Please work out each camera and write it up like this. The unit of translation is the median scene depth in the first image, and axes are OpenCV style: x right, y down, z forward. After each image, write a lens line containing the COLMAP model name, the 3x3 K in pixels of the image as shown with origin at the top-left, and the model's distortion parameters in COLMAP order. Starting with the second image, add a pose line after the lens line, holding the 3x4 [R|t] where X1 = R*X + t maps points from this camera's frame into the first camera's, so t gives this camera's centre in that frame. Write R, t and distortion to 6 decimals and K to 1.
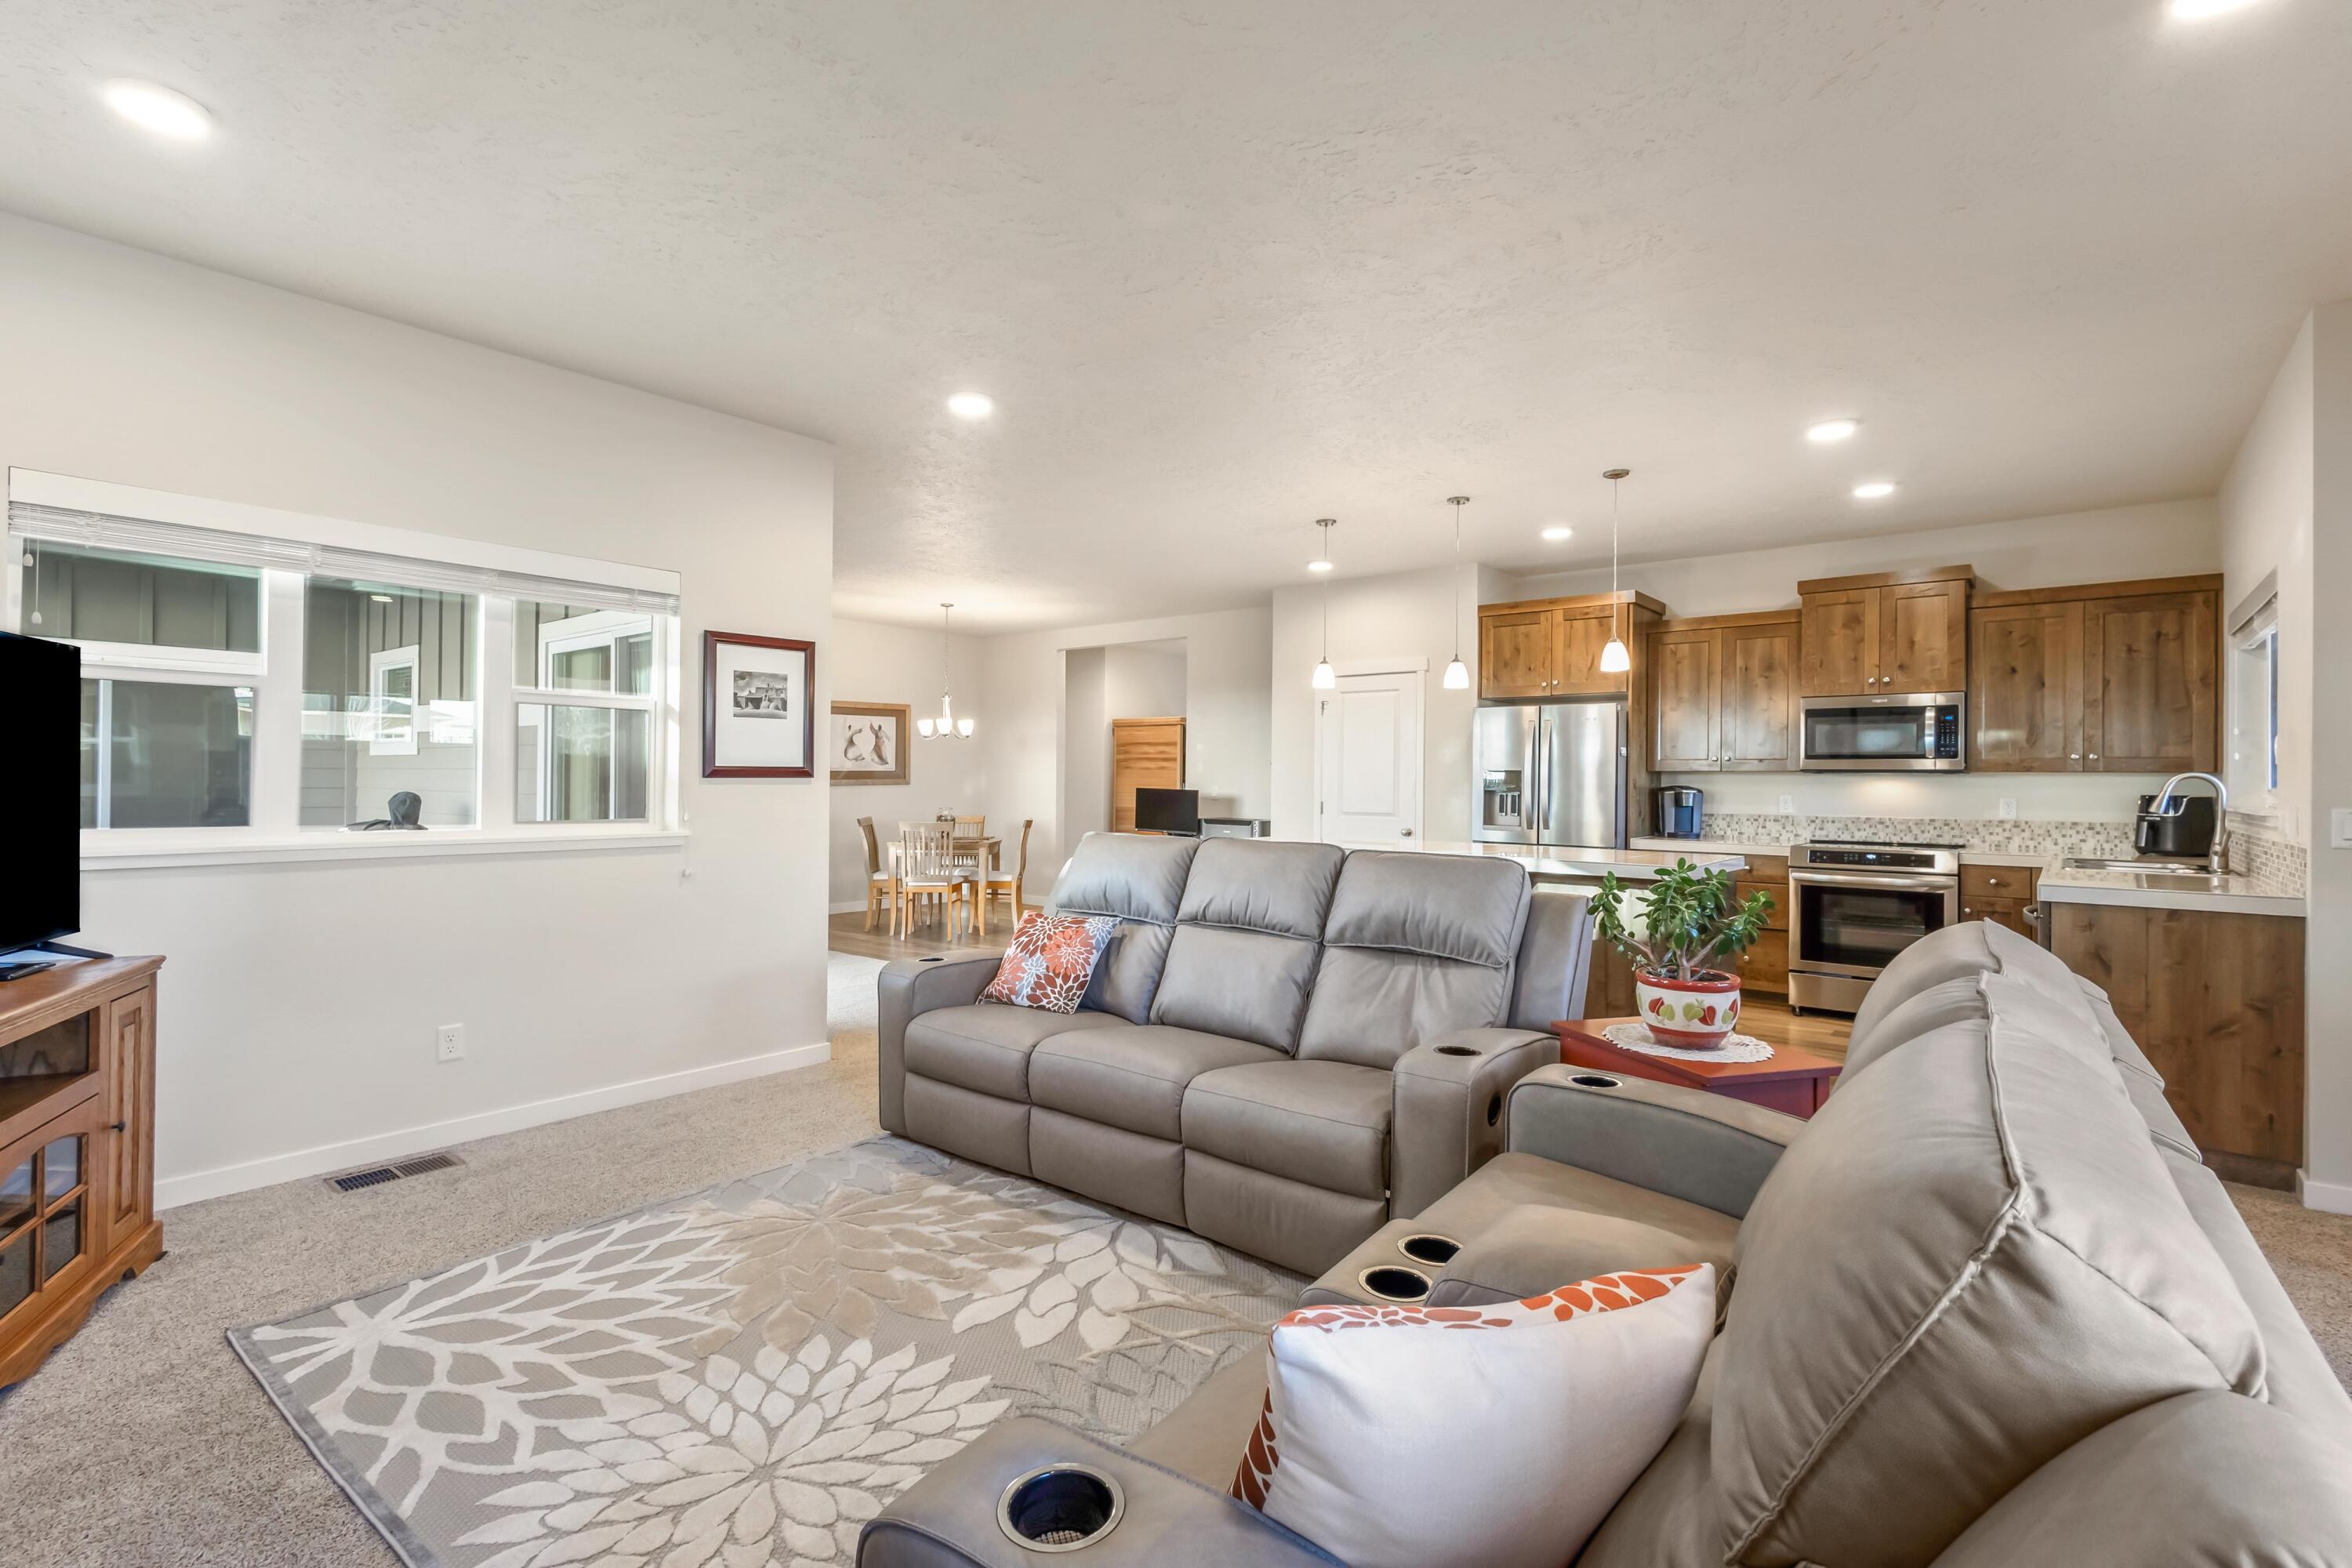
lens RADIAL K [[1083.4, 0, 1172.0], [0, 1083.4, 775.3], [0, 0, 1]] dist [0.011376, -0.000067]
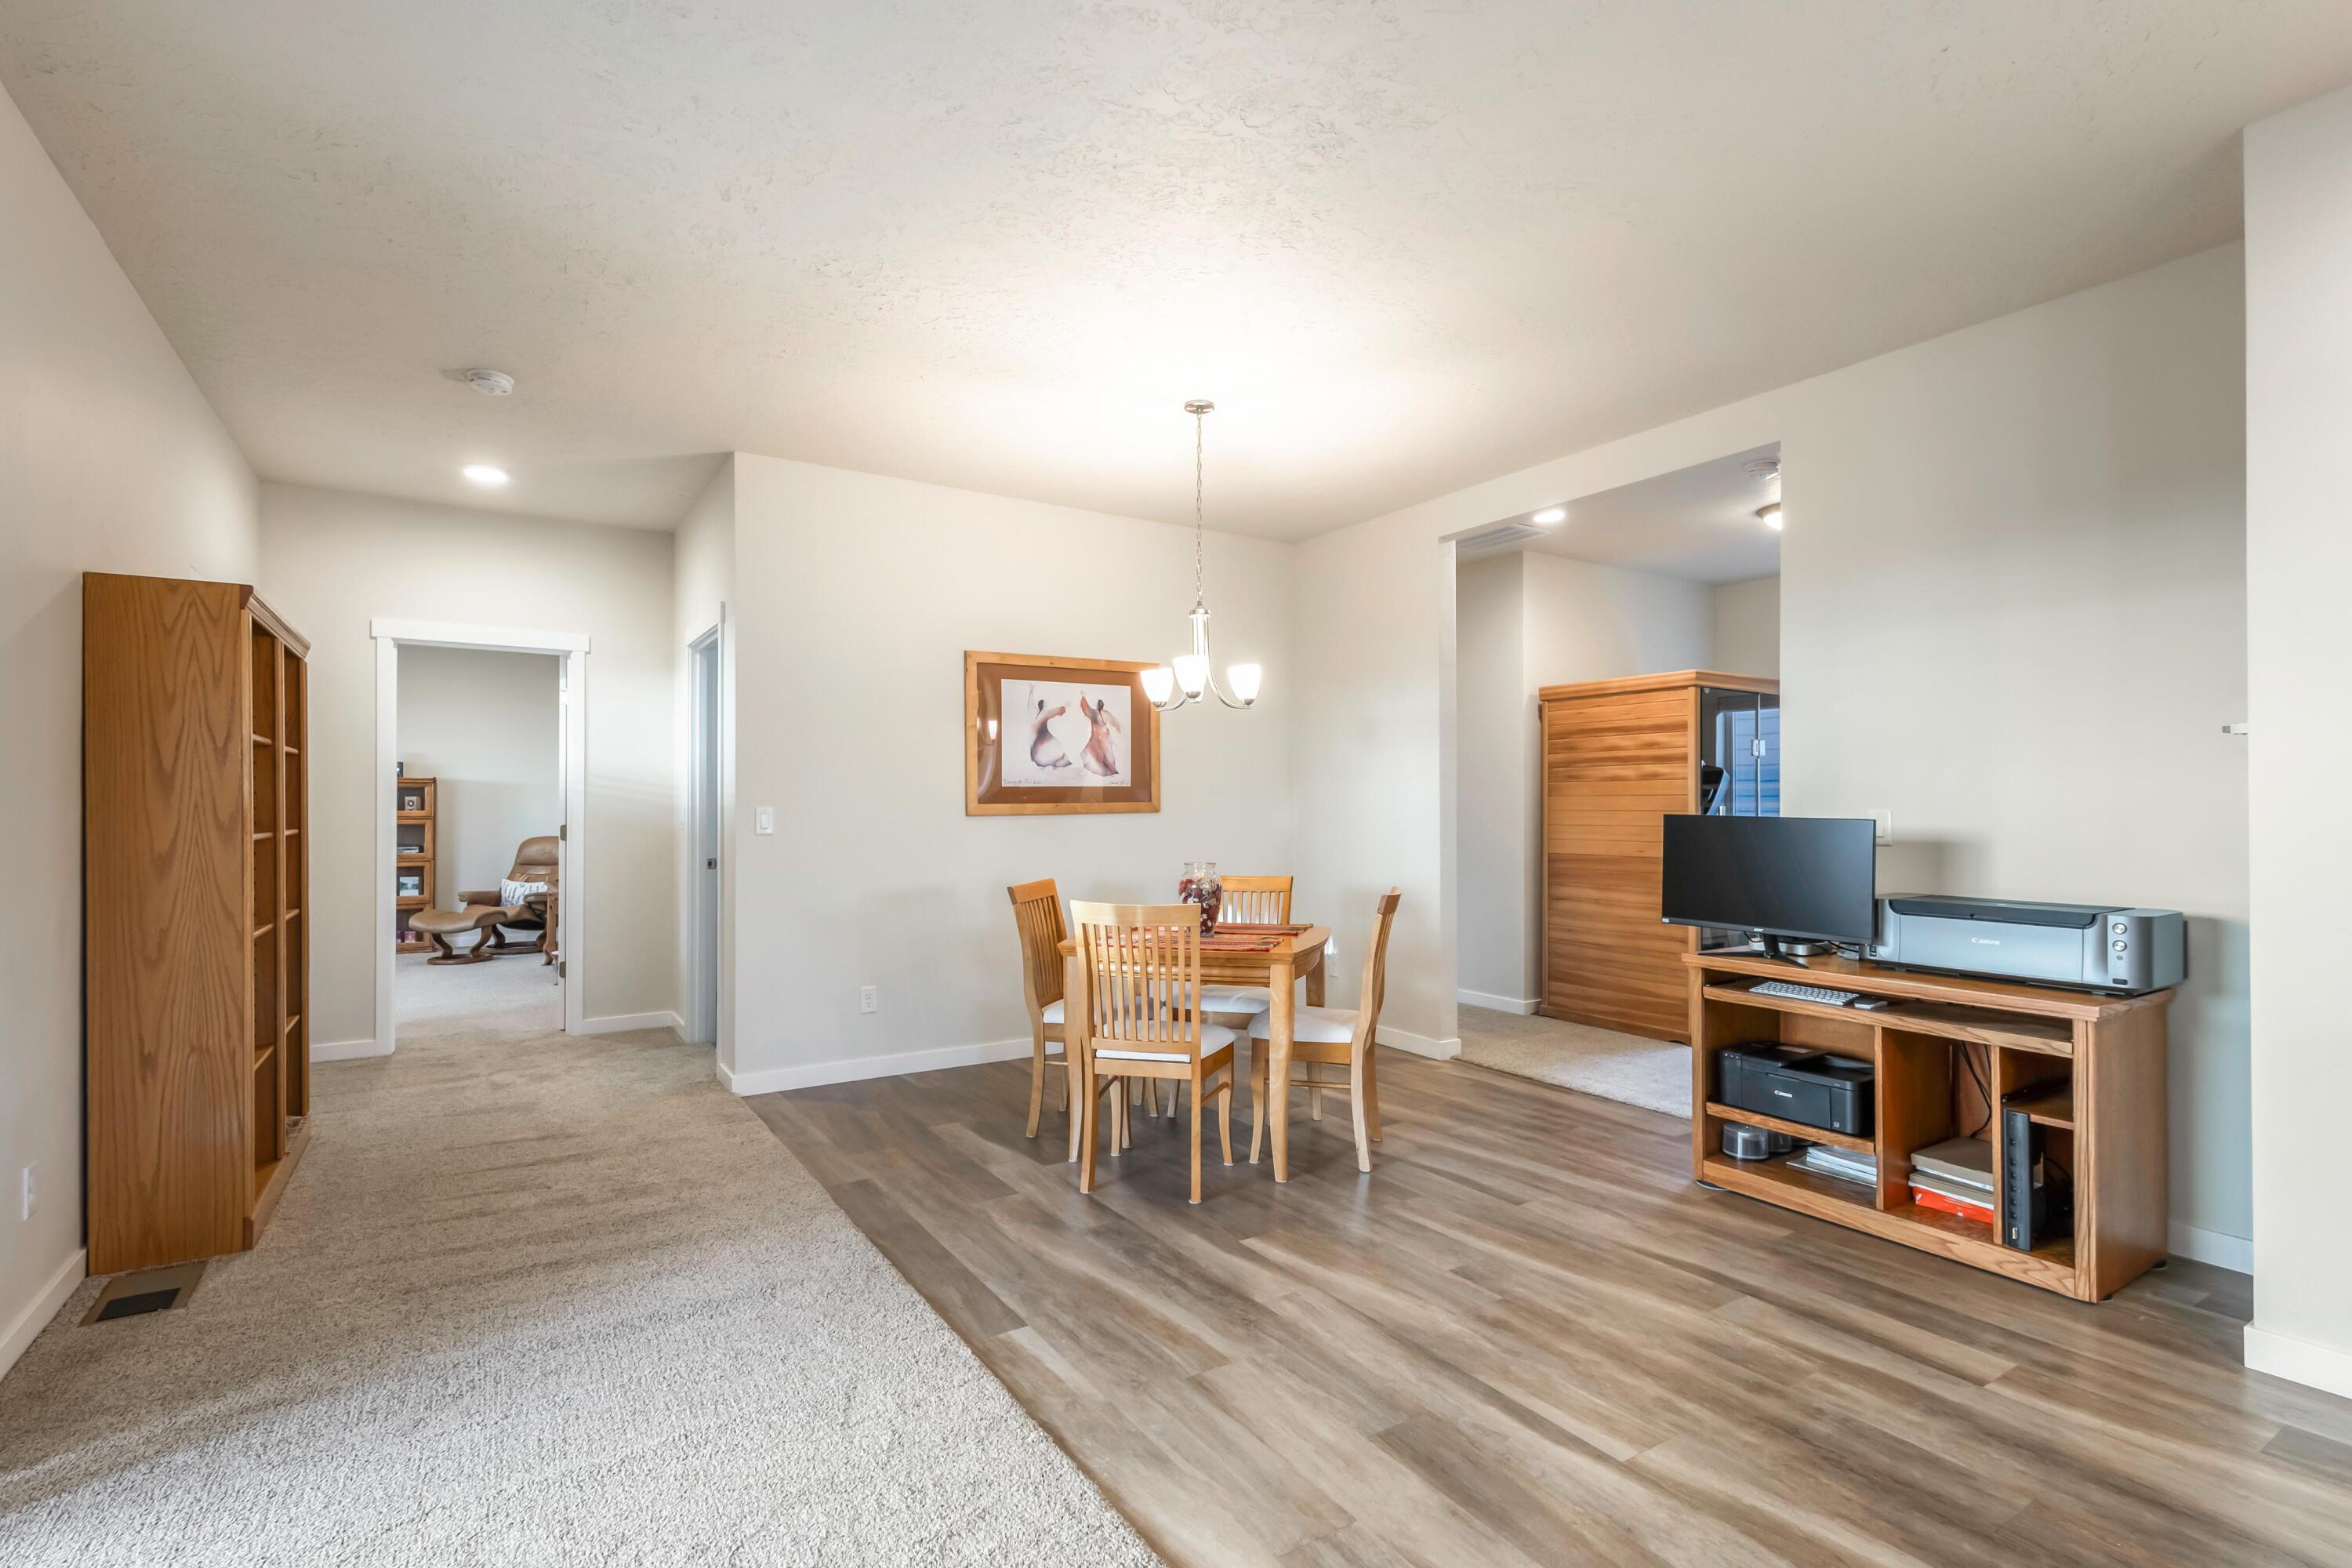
lens RADIAL K [[1085.8, 0, 1171.5], [0, 1085.8, 805.6], [0, 0, 1]] dist [0.012491, -0.000212]
pose [[0.950522, -0.010874, -0.310468, -0.131045], [0.010846, 0.999940, -0.001816, 0.011485], [0.310469, -0.001641, 0.950582, 0.915466]]
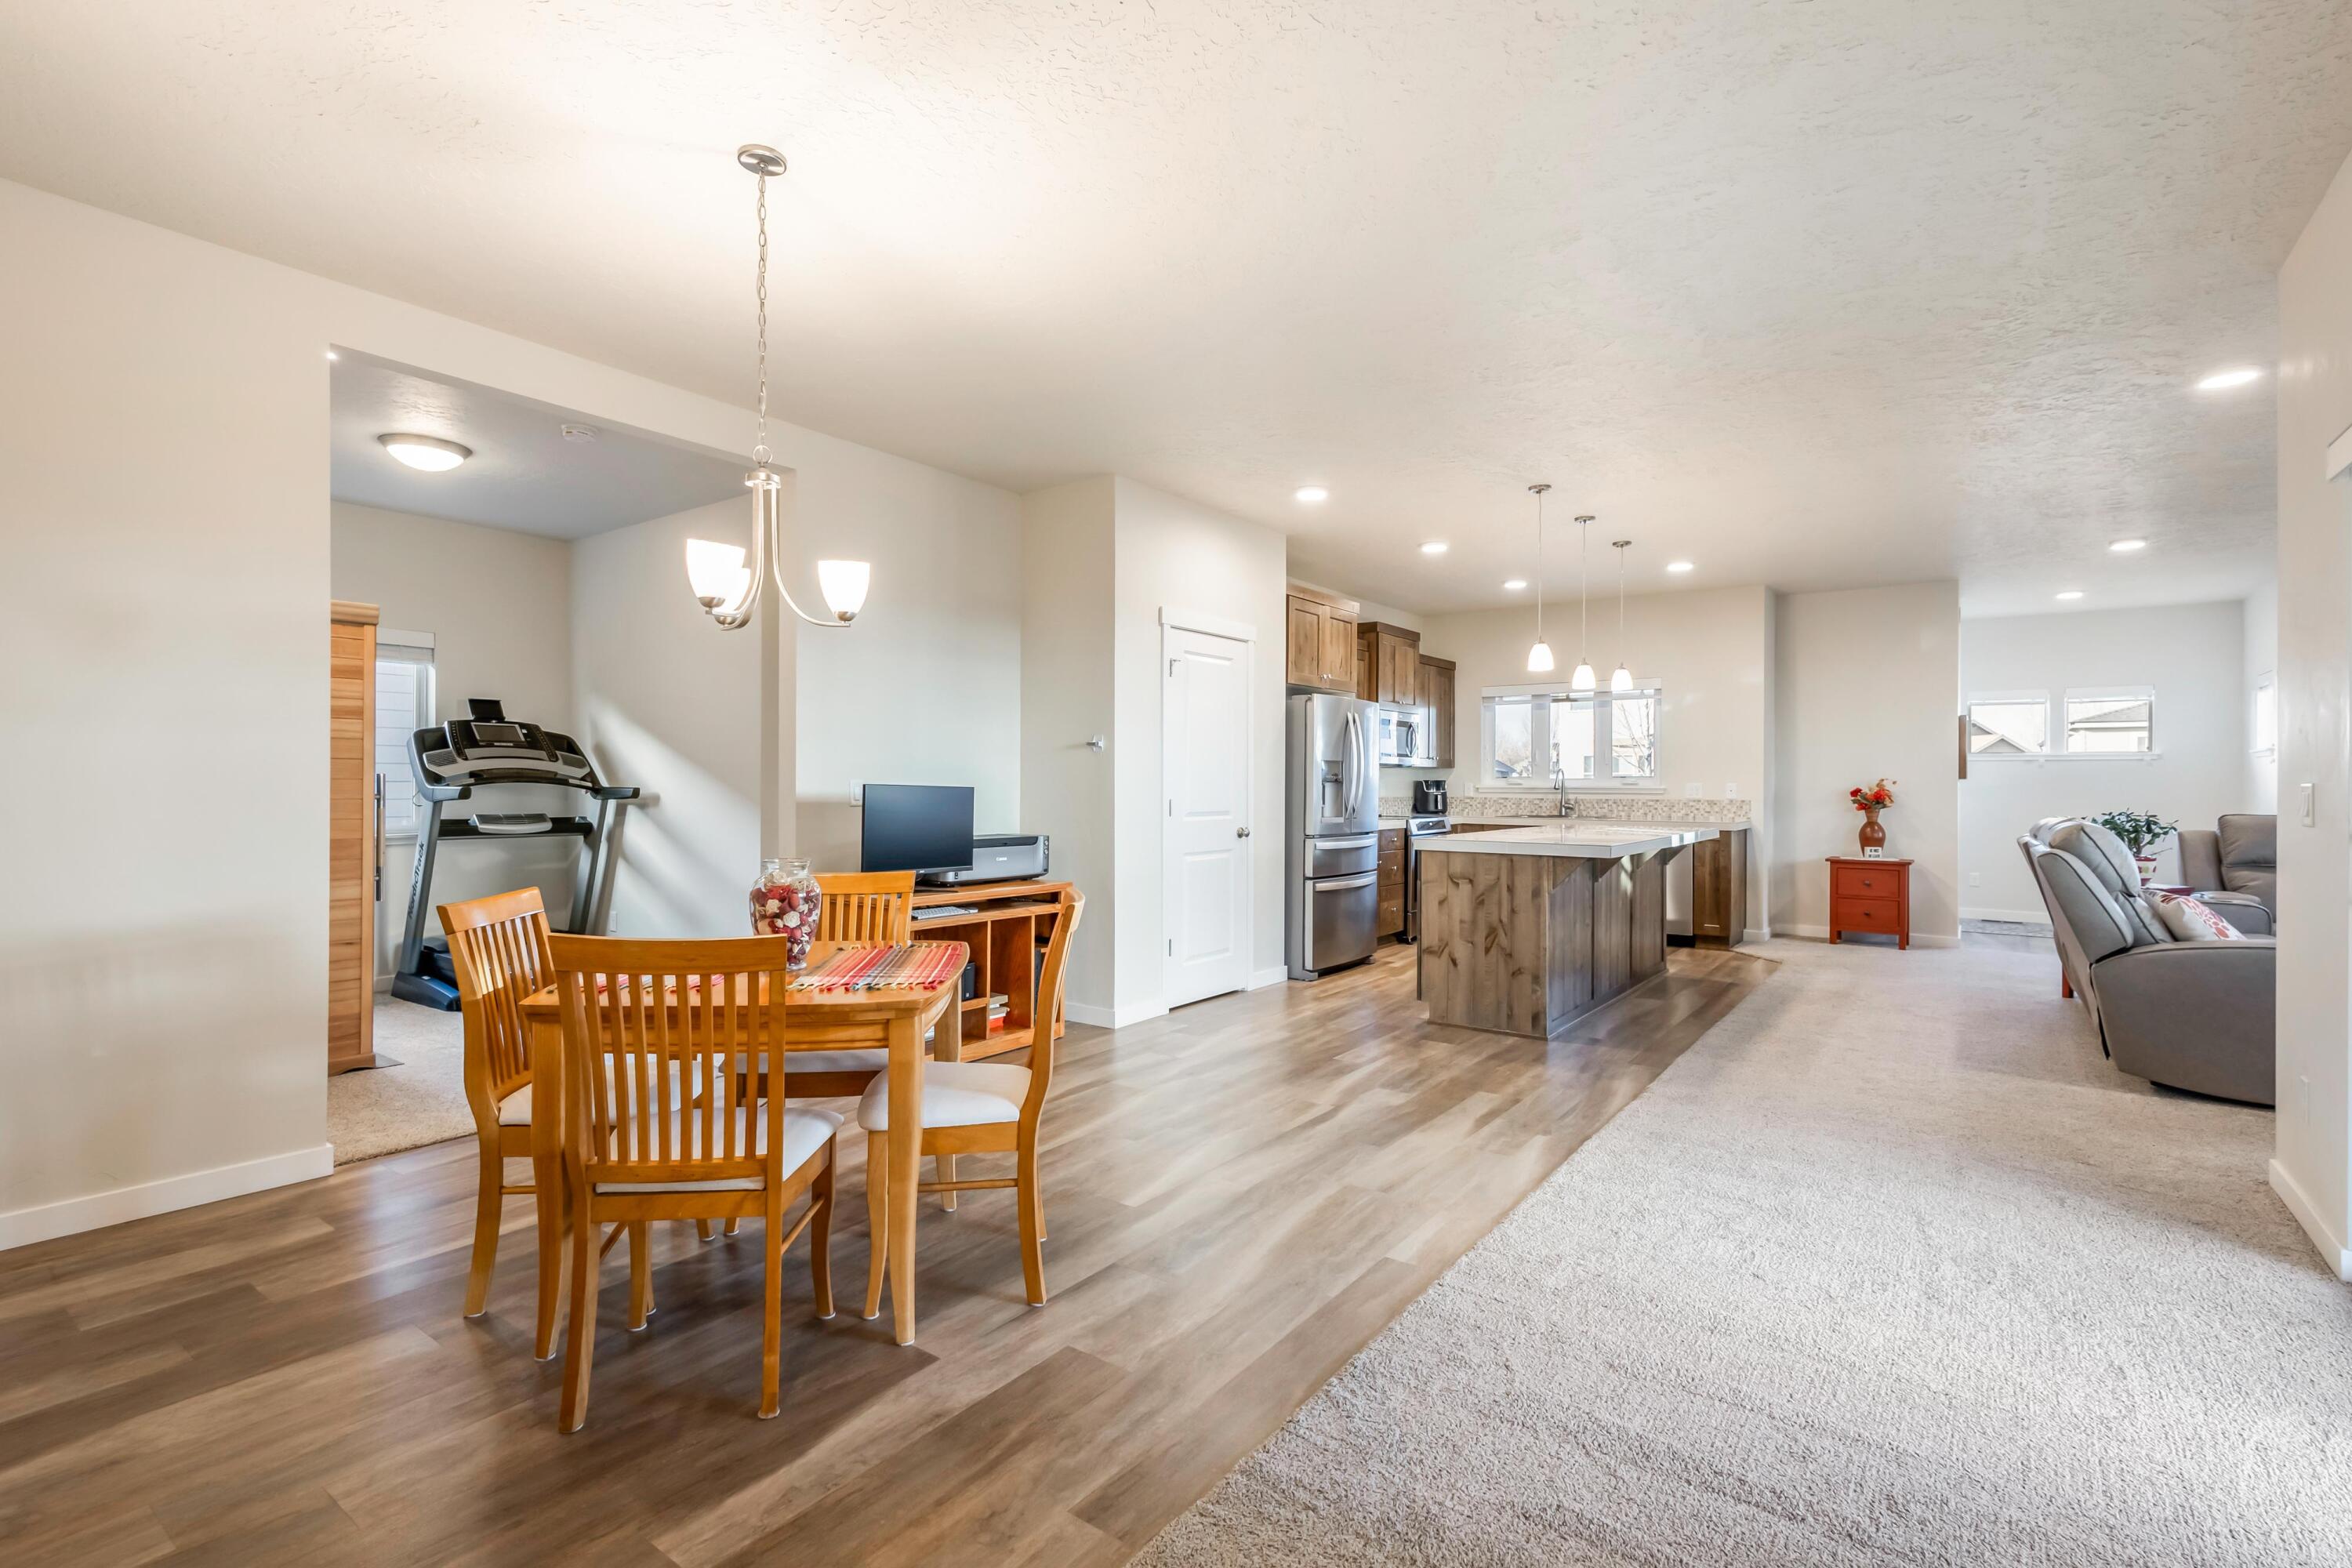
lens RADIAL K [[1084.7, 0, 1176.0], [0, 1084.7, 784.0], [0, 0, 1]] dist [0.014000, -0.000010]
pose [[-0.054591, -0.010303, 0.998456, -0.804217], [-0.007851, 0.999920, 0.009889, 0.009556], [-0.998478, -0.007299, -0.054667, 1.442979]]
